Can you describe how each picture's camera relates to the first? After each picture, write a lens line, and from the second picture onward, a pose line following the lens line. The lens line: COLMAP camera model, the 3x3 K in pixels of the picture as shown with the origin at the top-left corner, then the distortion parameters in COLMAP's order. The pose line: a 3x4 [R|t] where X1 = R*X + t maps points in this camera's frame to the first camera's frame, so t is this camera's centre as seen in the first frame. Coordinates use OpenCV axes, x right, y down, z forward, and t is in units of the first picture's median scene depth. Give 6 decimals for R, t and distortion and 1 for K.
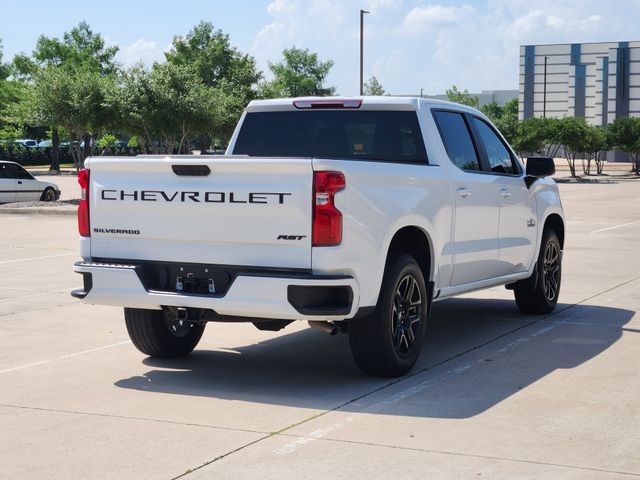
lens RADIAL K [[1210.9, 0, 320.0], [0, 1210.9, 240.0], [0, 0, 1]] dist [-0.052478, -0.425421]
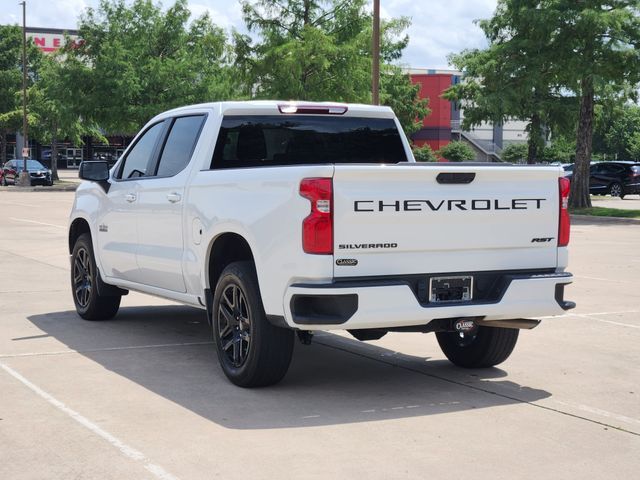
lens RADIAL K [[1208.7, 0, 320.0], [0, 1208.7, 240.0], [0, 0, 1]] dist [-0.286272, 2.024184]
pose [[0.607716, -0.053309, 0.792363, -0.946643], [0.054636, 0.998187, 0.025252, -0.037980], [-0.792272, 0.027945, 0.609527, 0.489502]]
